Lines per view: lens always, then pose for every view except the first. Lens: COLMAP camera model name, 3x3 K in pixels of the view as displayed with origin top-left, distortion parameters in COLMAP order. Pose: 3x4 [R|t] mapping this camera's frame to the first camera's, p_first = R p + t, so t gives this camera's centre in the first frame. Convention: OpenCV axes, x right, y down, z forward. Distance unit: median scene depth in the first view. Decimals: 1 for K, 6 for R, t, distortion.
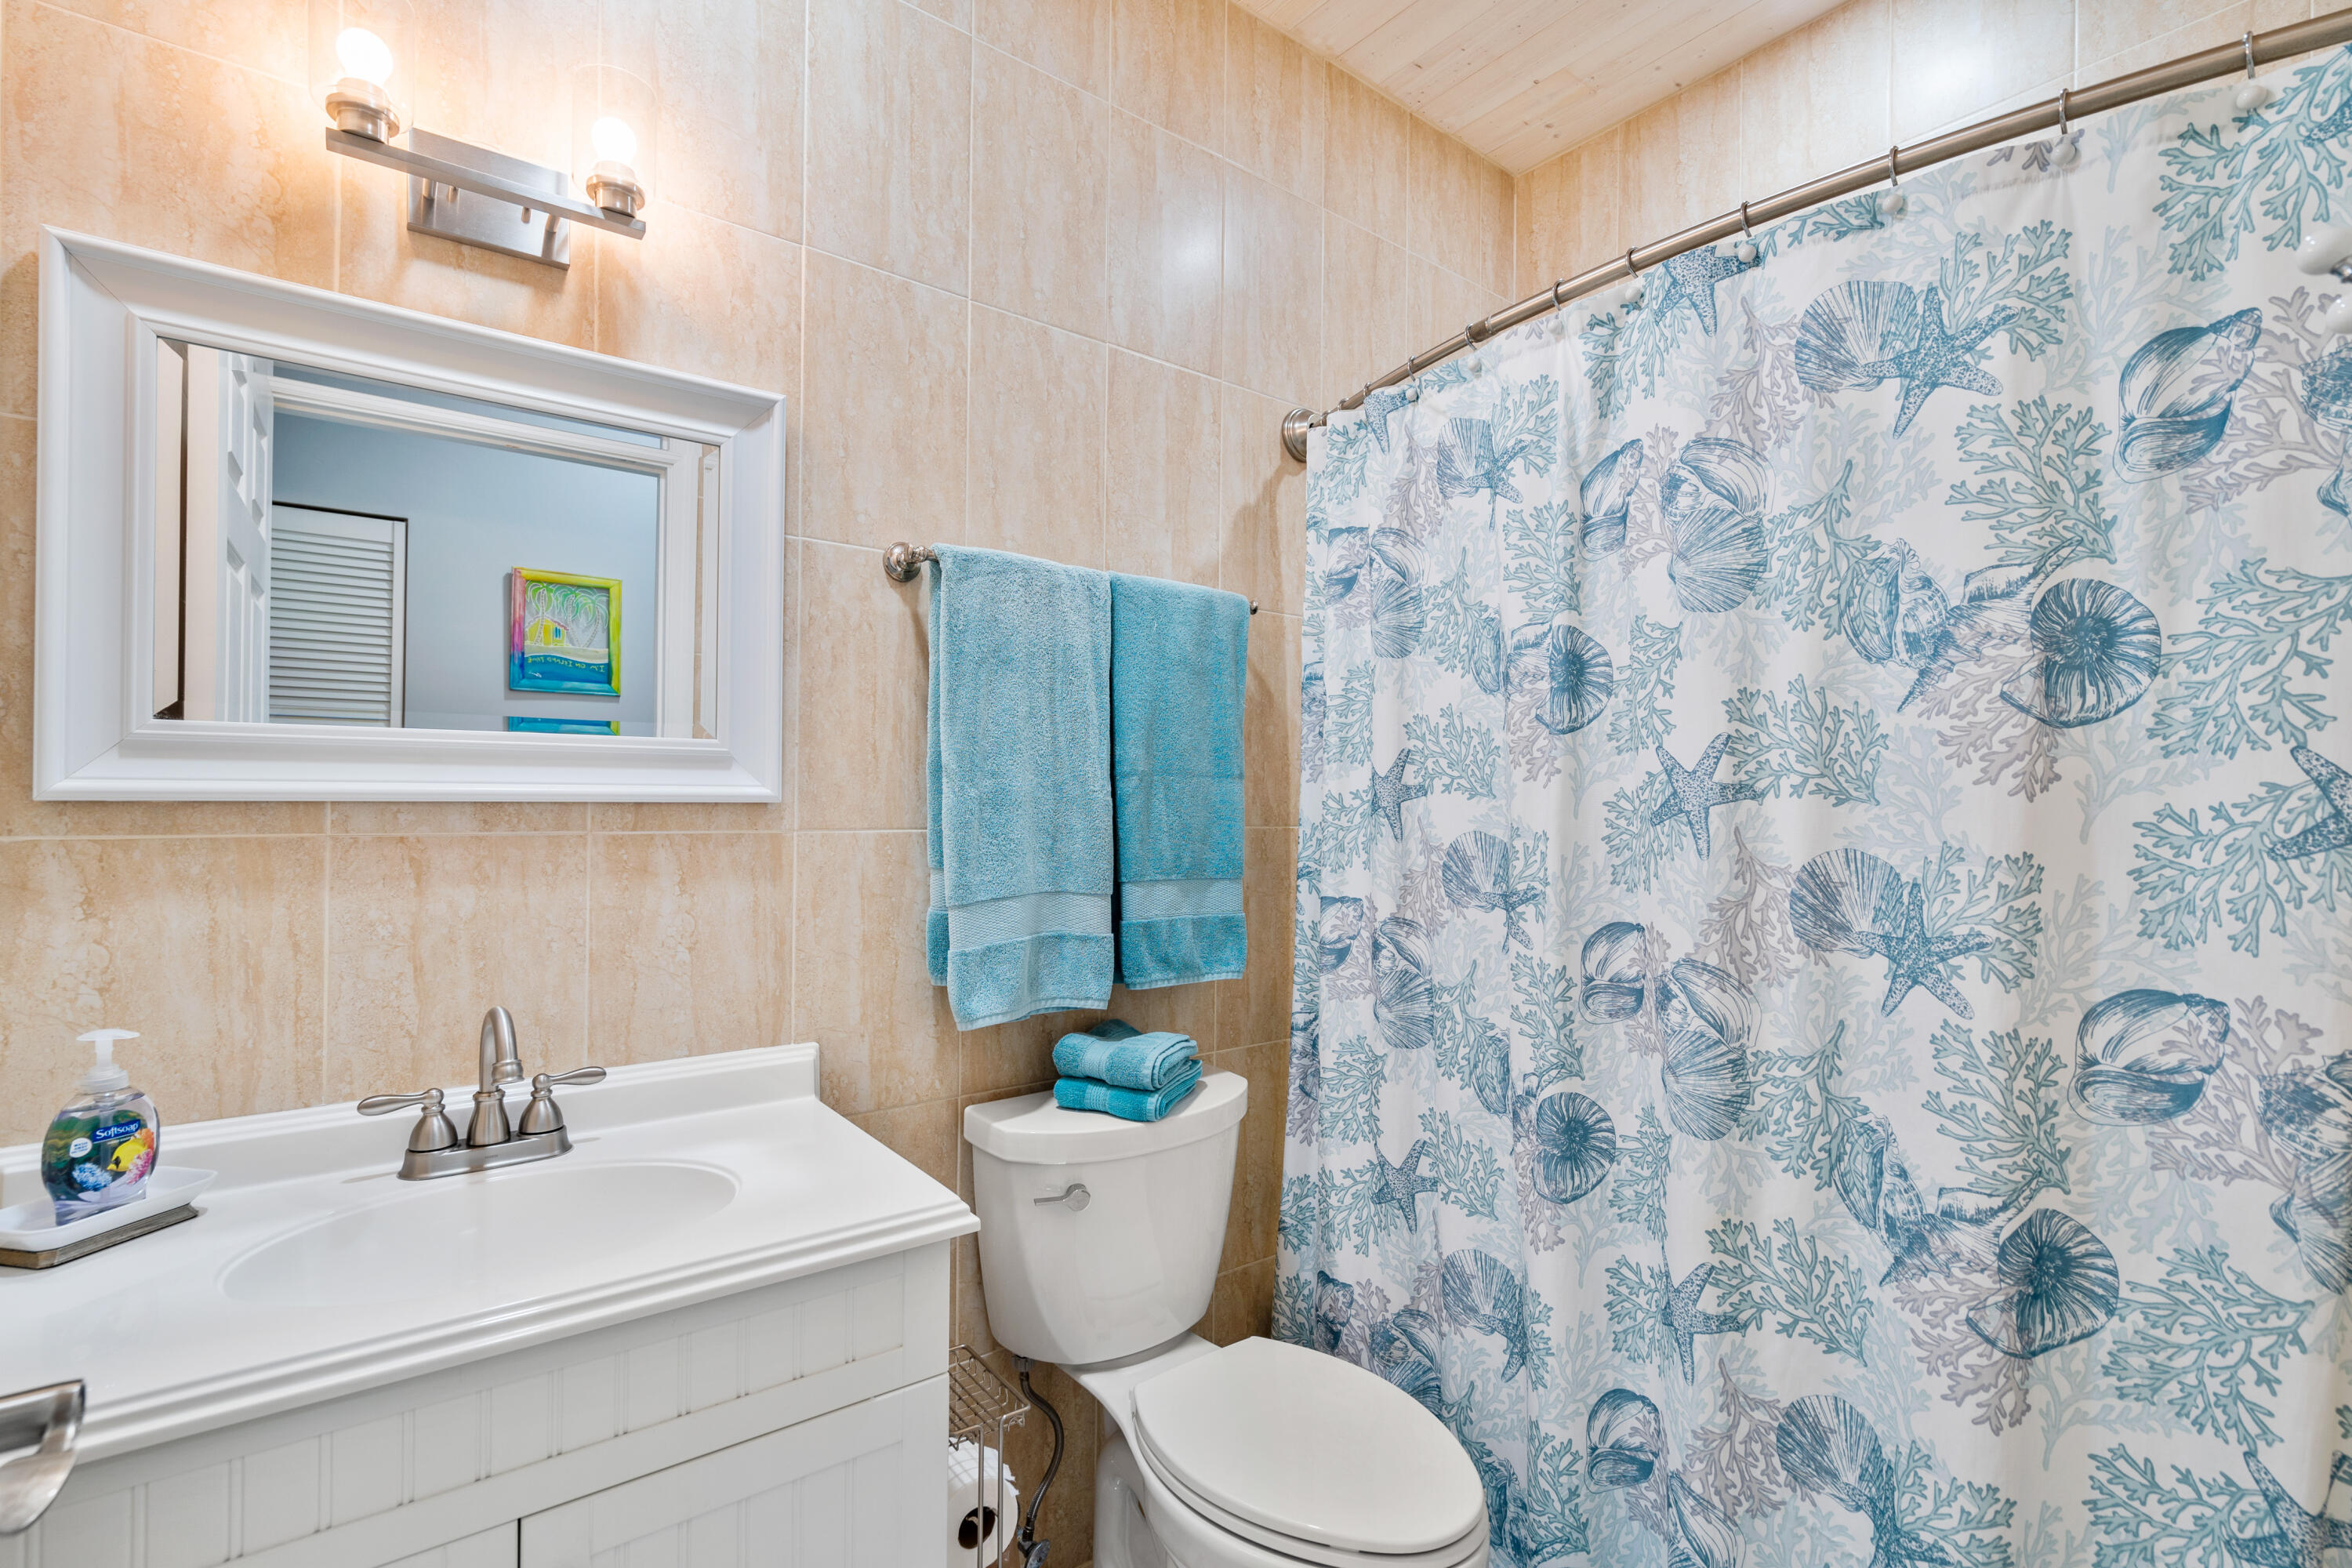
lens RADIAL K [[1086.1, 0, 1166.6], [0, 1086.1, 773.2], [0, 0, 1]] dist [-0.002933, 0.001594]
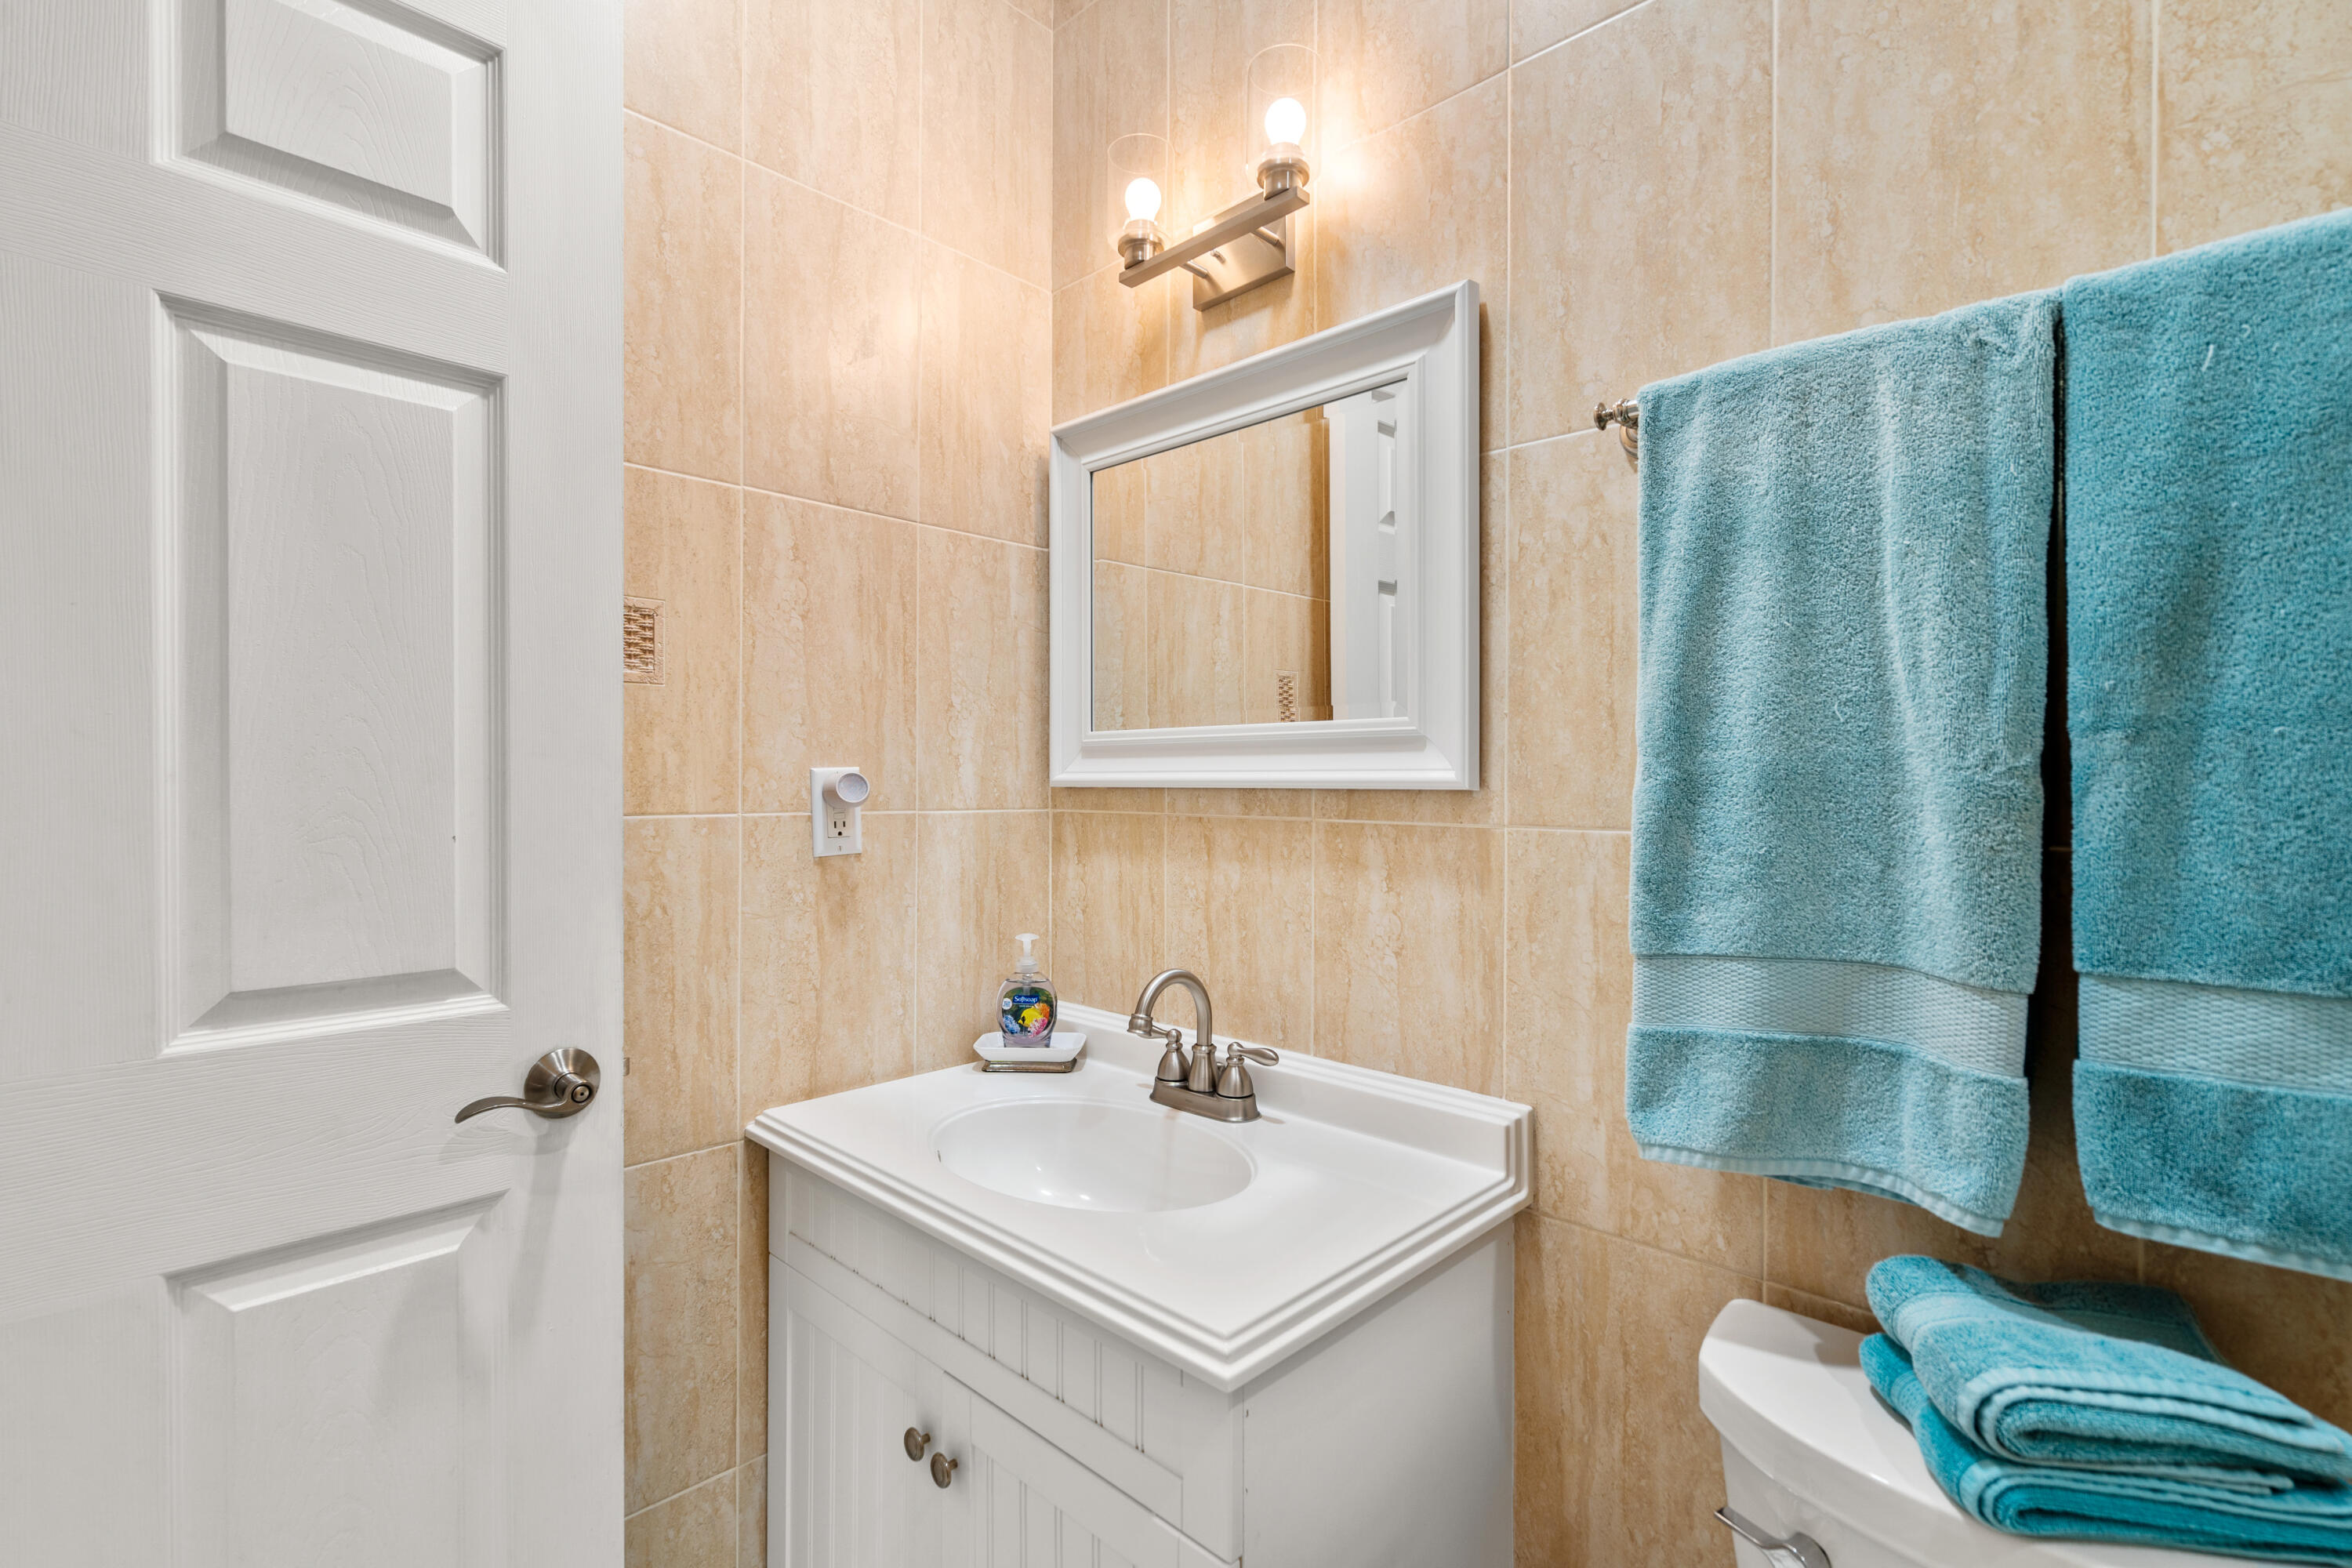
lens RADIAL K [[1086.1, 0, 1166.6], [0, 1086.1, 773.2], [0, 0, 1]] dist [-0.002933, 0.001594]
pose [[0.132554, -0.011958, -0.991104, 0.423415], [0.024294, 0.999666, -0.008812, 0.016865], [0.990878, -0.022910, 0.132800, 0.698749]]
